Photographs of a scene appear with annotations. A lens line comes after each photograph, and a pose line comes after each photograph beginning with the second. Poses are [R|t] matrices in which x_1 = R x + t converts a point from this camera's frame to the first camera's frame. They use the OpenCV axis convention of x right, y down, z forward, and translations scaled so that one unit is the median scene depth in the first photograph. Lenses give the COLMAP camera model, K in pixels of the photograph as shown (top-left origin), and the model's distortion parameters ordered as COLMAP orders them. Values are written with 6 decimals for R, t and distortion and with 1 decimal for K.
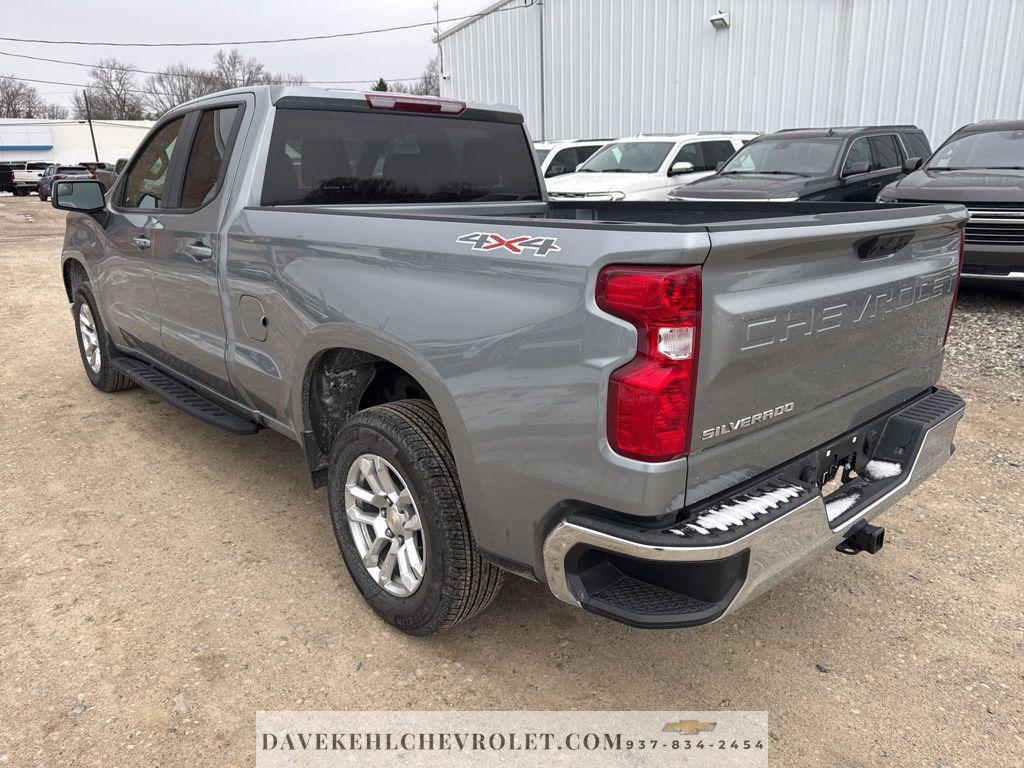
lens RADIAL K [[716.0, 0, 509.9], [0, 716.0, 379.9], [0, 0, 1]] dist [0.032730, -0.038005]
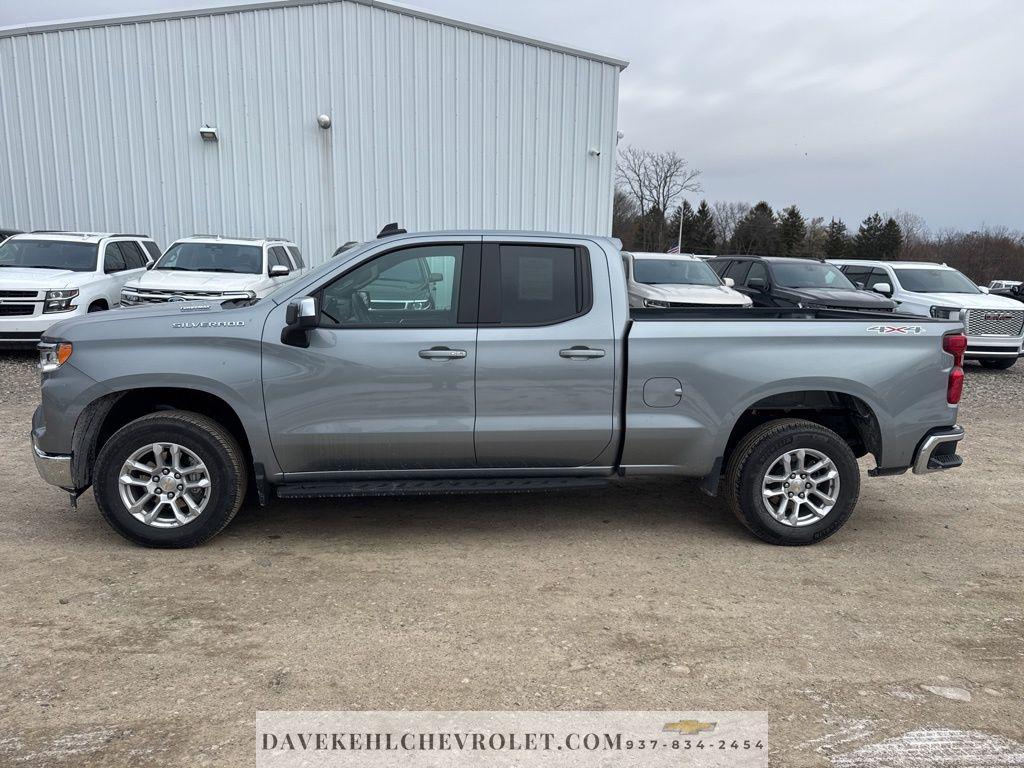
lens RADIAL K [[712.0, 0, 503.1], [0, 712.0, 380.4], [0, 0, 1]] dist [0.050808, -0.066240]
pose [[0.595981, -0.096917, 0.797128, -1.759949], [0.192569, 0.980972, -0.024707, -0.139750], [-0.779566, 0.168227, 0.603304, 0.382757]]
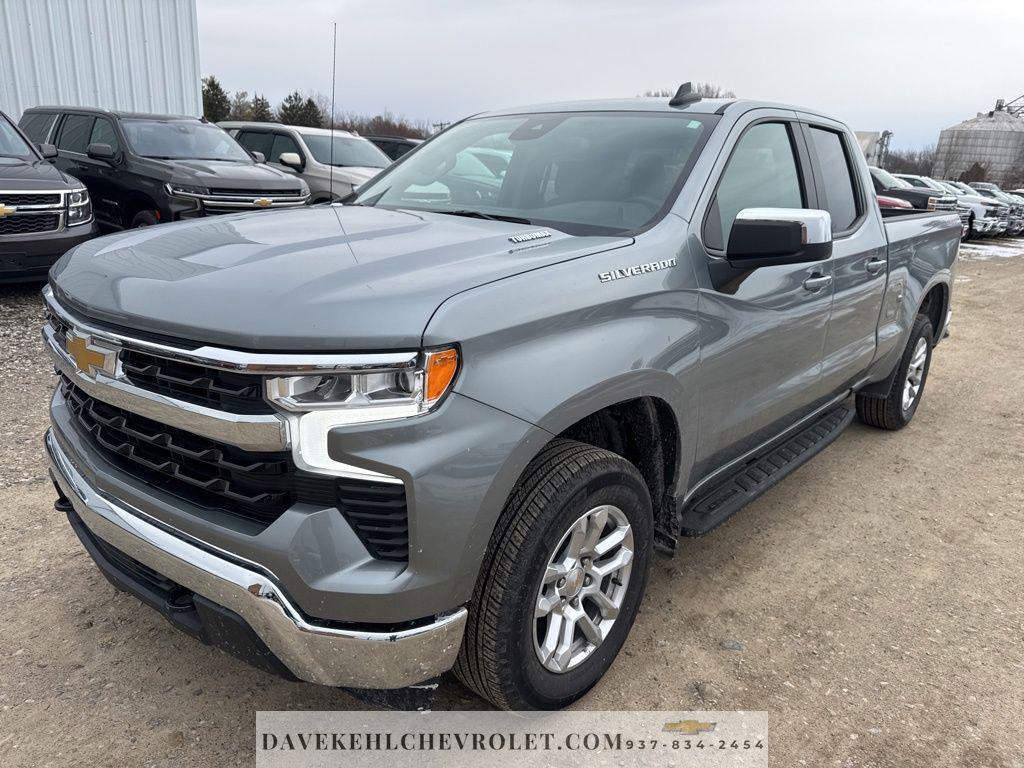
lens RADIAL K [[716.0, 0, 509.9], [0, 716.0, 379.9], [0, 0, 1]] dist [0.032730, -0.038005]
pose [[-0.107938, -0.274787, 0.955427, -1.675006], [0.233192, 0.927232, 0.293022, -0.530003], [-0.966422, 0.254426, -0.036005, 1.842558]]
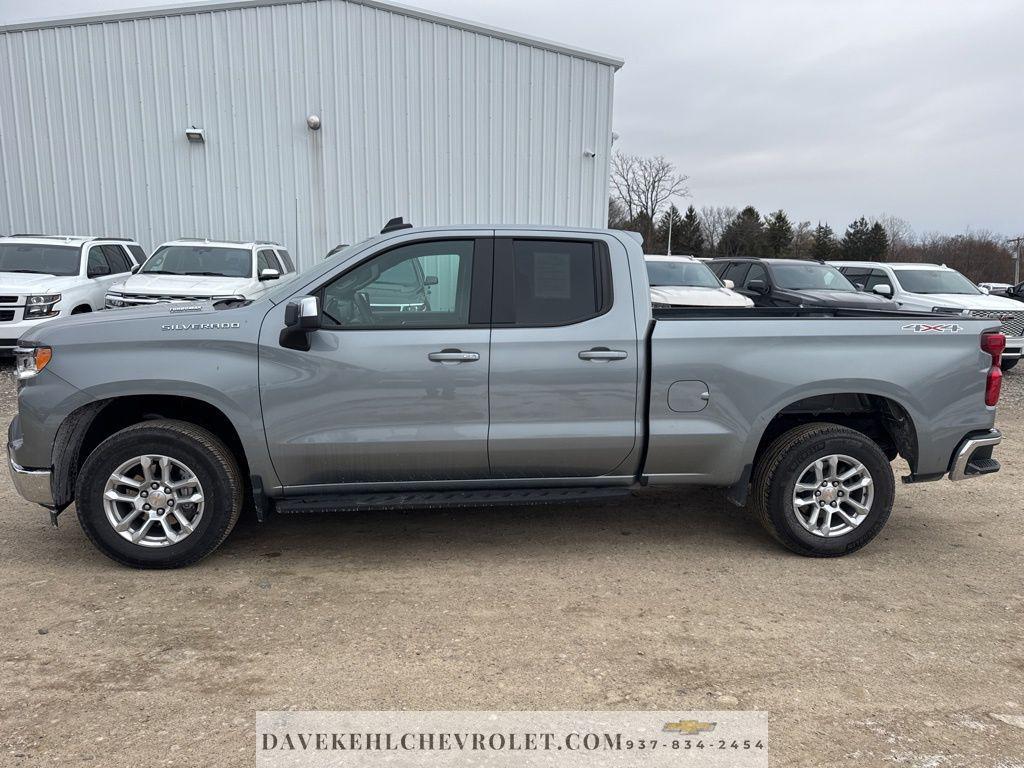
lens RADIAL K [[713.1, 0, 505.2], [0, 713.1, 385.0], [0, 0, 1]] dist [0.040454, -0.046802]
pose [[0.580659, -0.100120, 0.807968, -1.712023], [0.200273, 0.979481, -0.022556, -0.149610], [-0.789130, 0.174911, 0.588795, 0.482135]]
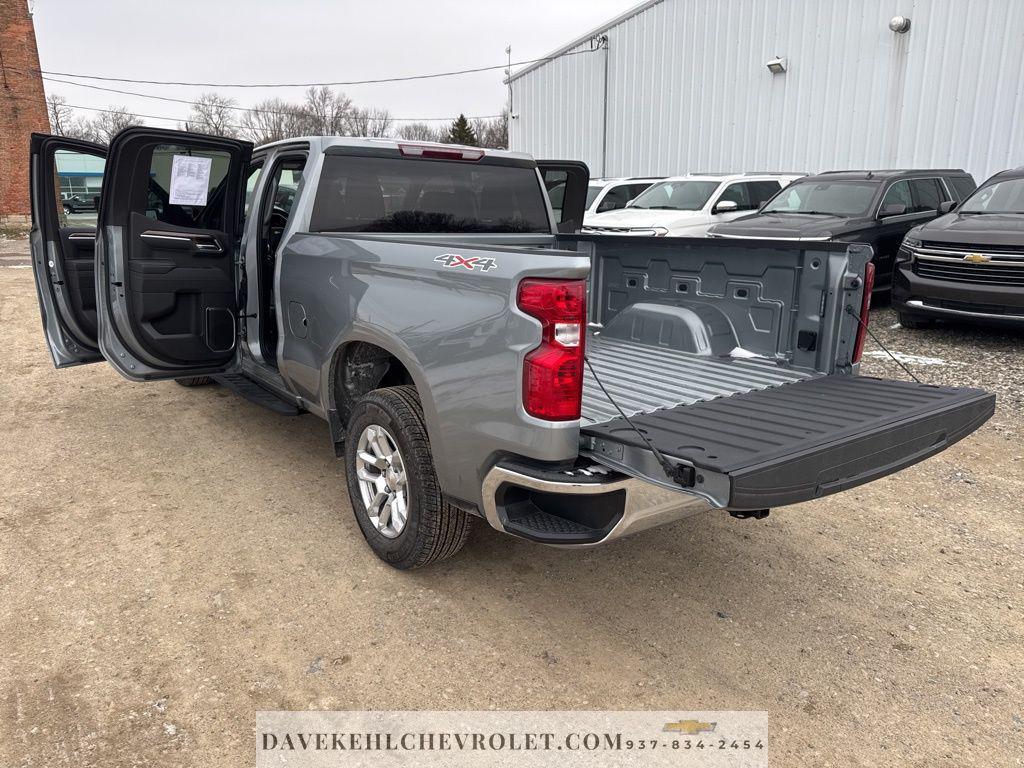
lens RADIAL K [[712.5, 0, 512.0], [0, 712.5, 384.0], [0, 0, 1]] dist [0.059337, -0.084618]
pose [[0.994975, 0.042478, -0.090668, 0.139397], [-0.045841, 0.998324, -0.035329, 0.054761], [0.089016, 0.039307, 0.995254, -0.217008]]
